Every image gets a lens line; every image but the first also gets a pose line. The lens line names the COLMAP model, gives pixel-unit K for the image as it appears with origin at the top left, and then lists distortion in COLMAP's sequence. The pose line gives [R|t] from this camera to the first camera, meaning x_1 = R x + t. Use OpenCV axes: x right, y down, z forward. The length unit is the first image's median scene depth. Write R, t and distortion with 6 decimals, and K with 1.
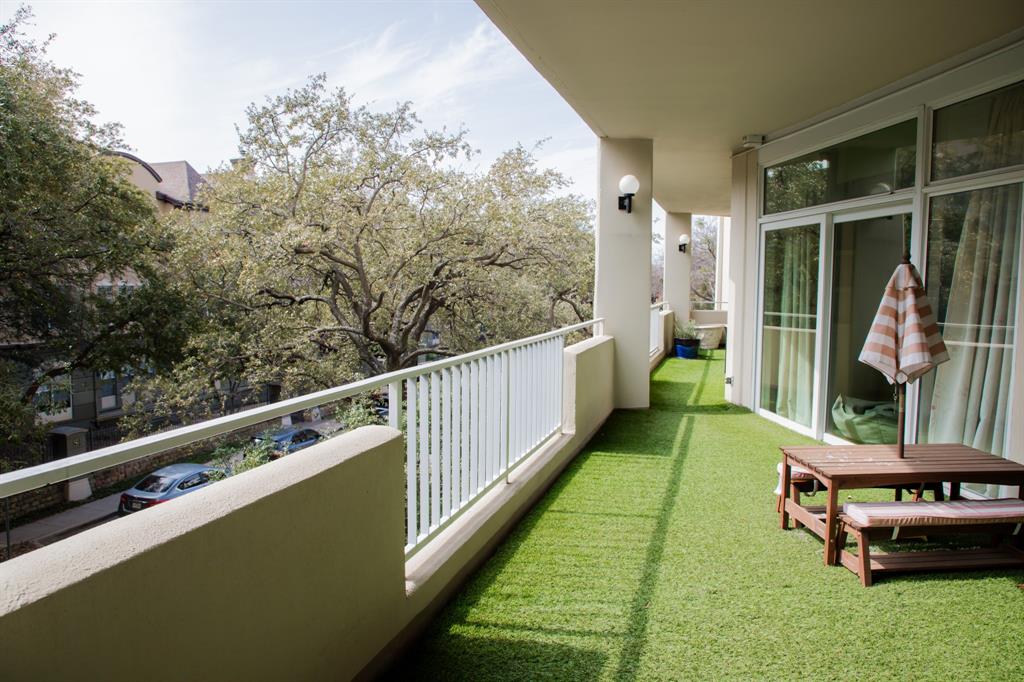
lens RADIAL K [[721.1, 0, 515.2], [0, 721.1, 341.4], [0, 0, 1]] dist [-0.005679, 0.001553]
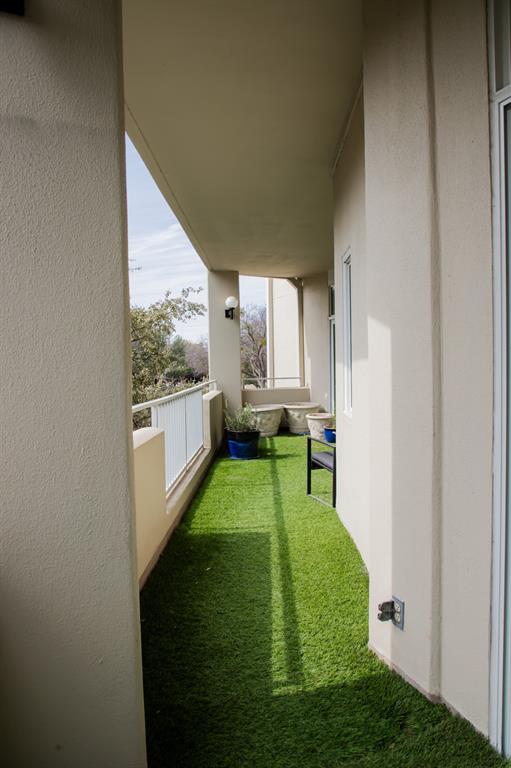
lens RADIAL K [[540.9, 0, 256.0], [0, 540.9, 383.7], [0, 0, 1]] dist [-0.005679, 0.001553]
pose [[0.960983, -0.037463, 0.274058, 0.097413], [0.050578, 0.997881, -0.040942, -0.026162], [-0.271944, 0.053206, 0.960841, 0.438936]]
